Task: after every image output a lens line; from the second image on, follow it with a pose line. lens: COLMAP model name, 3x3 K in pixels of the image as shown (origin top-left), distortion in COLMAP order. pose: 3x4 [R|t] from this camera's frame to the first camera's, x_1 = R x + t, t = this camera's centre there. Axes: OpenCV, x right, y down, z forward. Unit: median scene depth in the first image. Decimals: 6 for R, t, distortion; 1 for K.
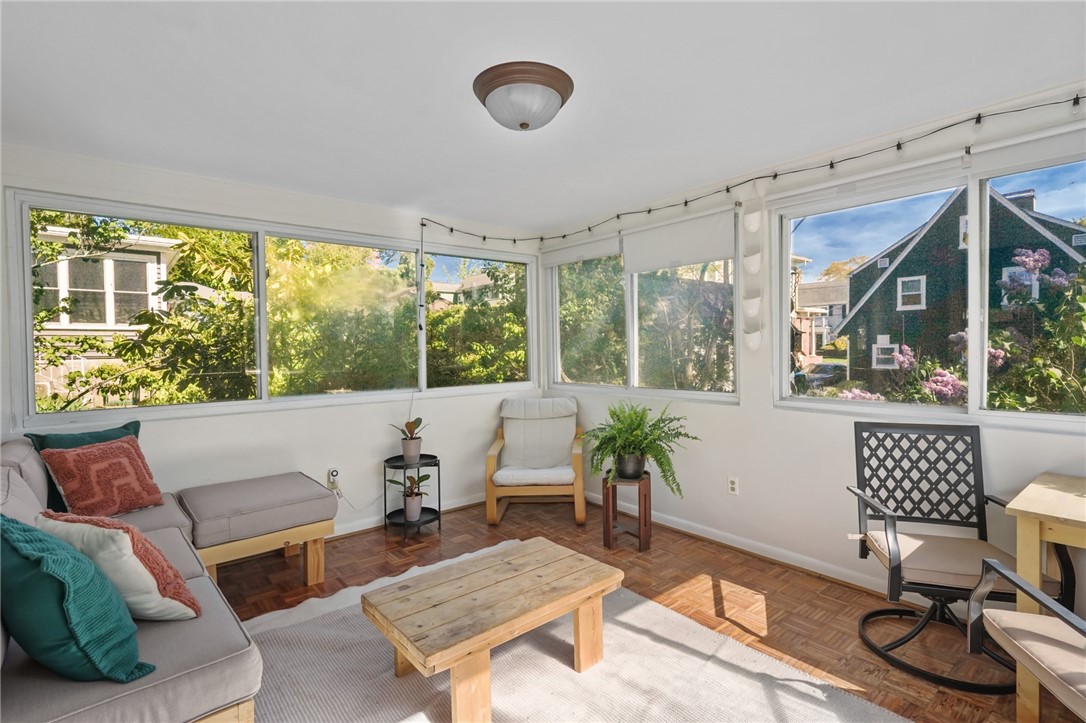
lens RADIAL K [[531.8, 0, 539.0], [0, 531.8, 356.8], [0, 0, 1]] dist [-0.071891, 0.032170]
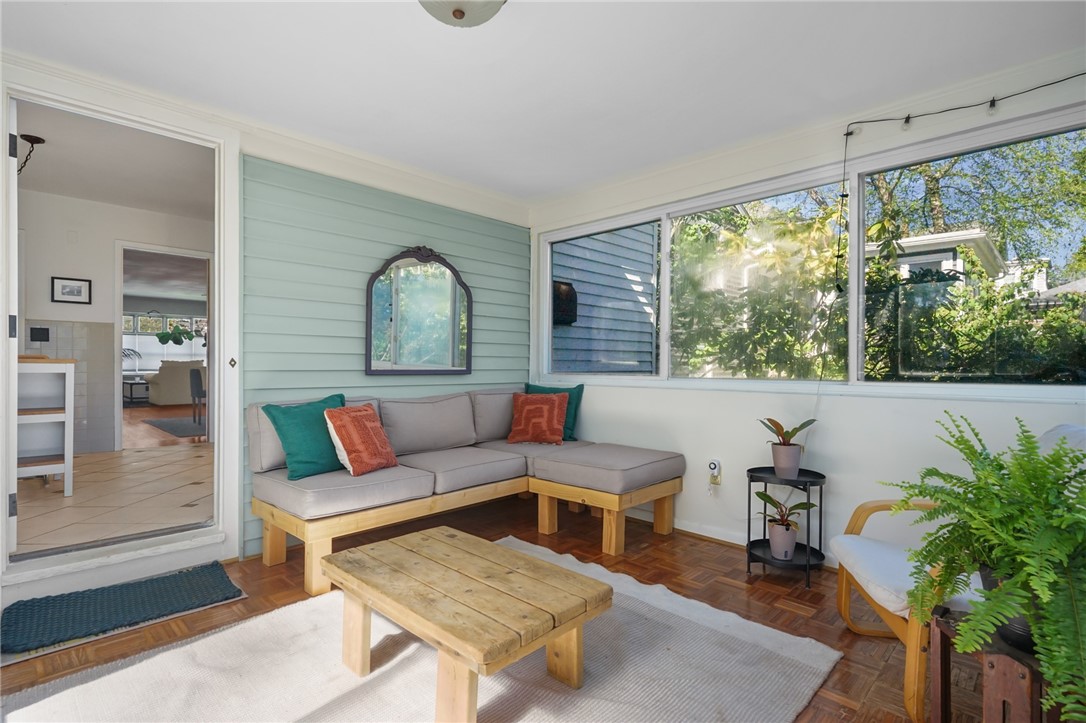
lens RADIAL K [[524.1, 0, 528.4], [0, 524.1, 357.4], [0, 0, 1]] dist [0.000552, 0.000258]
pose [[0.098840, 0.009146, -0.995061, 0.475938], [-0.031820, 0.999475, 0.006026, 0.045661], [0.994594, 0.031067, 0.099079, 0.625460]]
